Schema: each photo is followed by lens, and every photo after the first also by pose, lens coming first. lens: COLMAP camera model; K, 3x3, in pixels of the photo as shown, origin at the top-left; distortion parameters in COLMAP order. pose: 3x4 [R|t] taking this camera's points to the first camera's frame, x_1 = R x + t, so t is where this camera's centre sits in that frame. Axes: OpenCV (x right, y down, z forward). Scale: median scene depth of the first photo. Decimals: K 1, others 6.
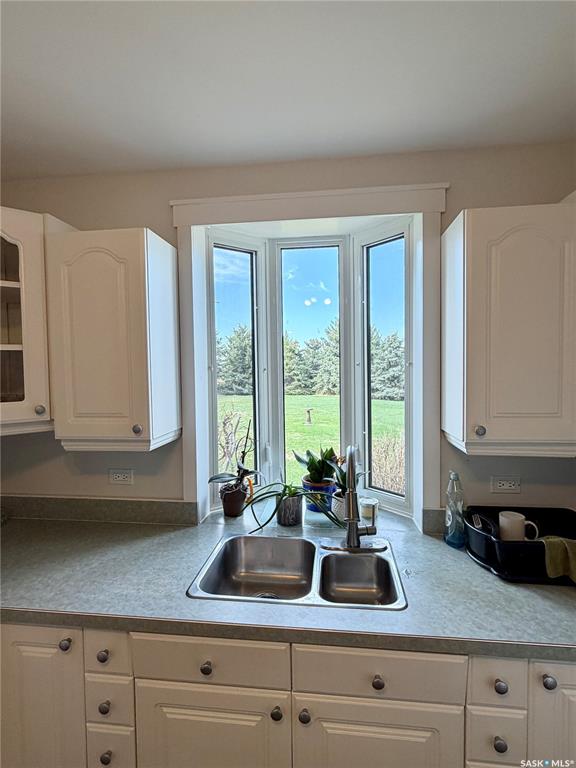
lens RADIAL K [[406.4, 0, 289.9], [0, 406.4, 383.8], [0, 0, 1]] dist [-0.002818, -0.000125]
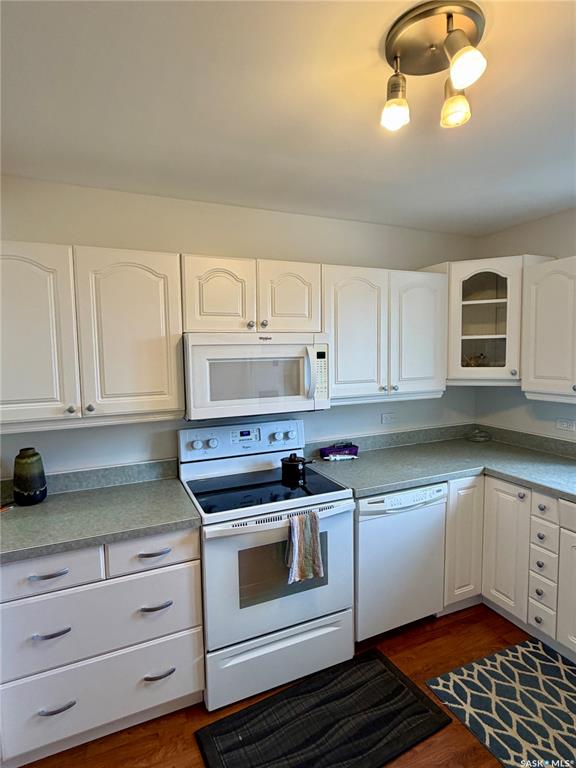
lens RADIAL K [[406.4, 0, 290.4], [0, 406.4, 383.8], [0, 0, 1]] dist [-0.002818, -0.000125]
pose [[0.512865, 0.069246, -0.855672, 0.369487], [-0.022872, 0.997490, 0.067014, 0.018797], [0.858165, -0.014798, 0.513161, -0.688459]]
